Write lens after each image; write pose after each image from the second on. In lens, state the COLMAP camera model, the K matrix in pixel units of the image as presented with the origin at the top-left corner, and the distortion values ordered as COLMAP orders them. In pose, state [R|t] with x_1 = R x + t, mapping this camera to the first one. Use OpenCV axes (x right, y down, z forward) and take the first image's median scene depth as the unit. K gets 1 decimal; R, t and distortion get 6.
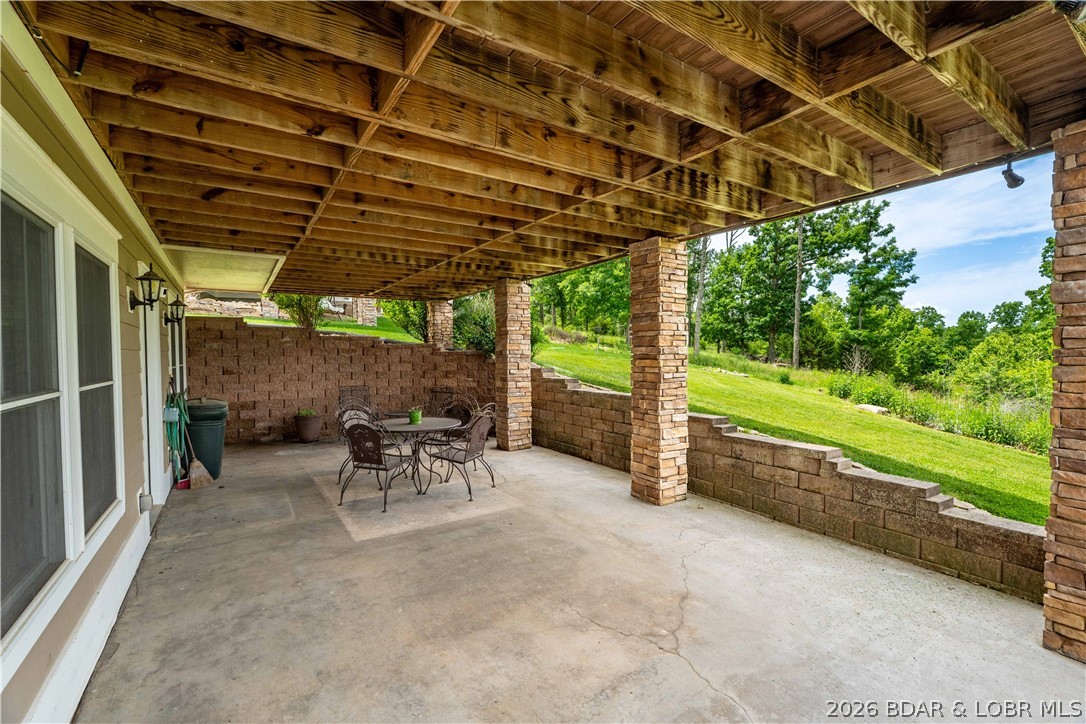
lens RADIAL K [[477.4, 0, 549.5], [0, 477.4, 362.9], [0, 0, 1]] dist [-0.002792, -0.000370]
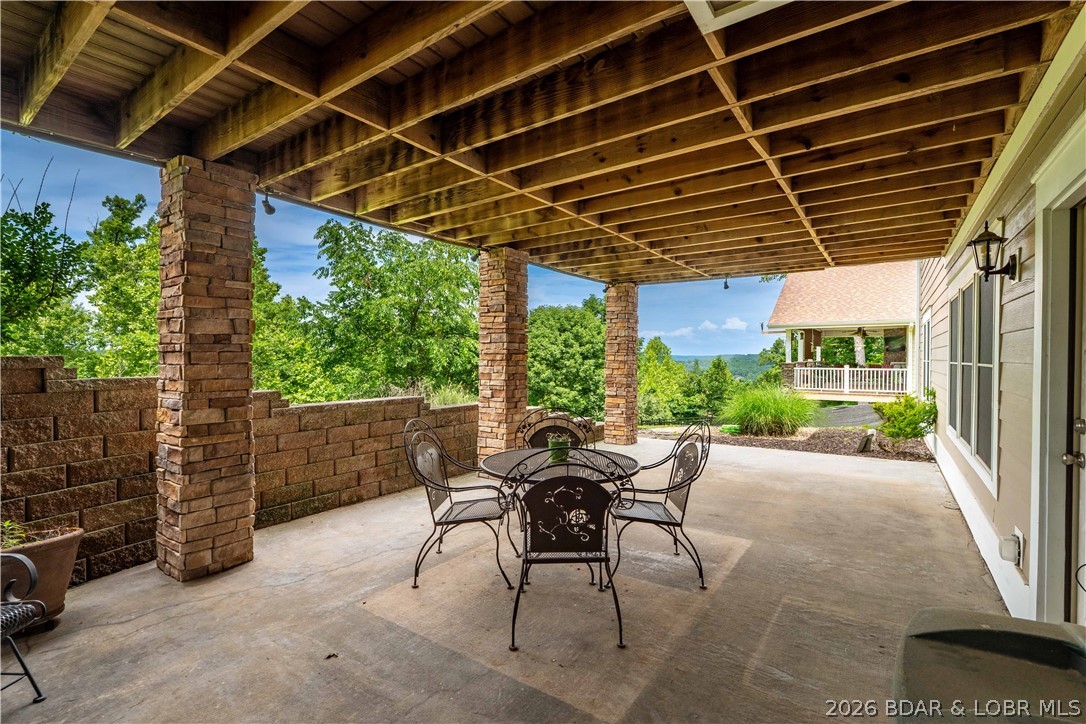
lens RADIAL K [[477.4, 0, 549.5], [0, 477.4, 362.9], [0, 0, 1]] dist [-0.002792, -0.000370]
pose [[-0.361219, -0.003273, 0.932475, -0.703632], [0.011660, 0.999900, 0.008027, 0.000993], [-0.932408, 0.013772, -0.361145, 1.052118]]
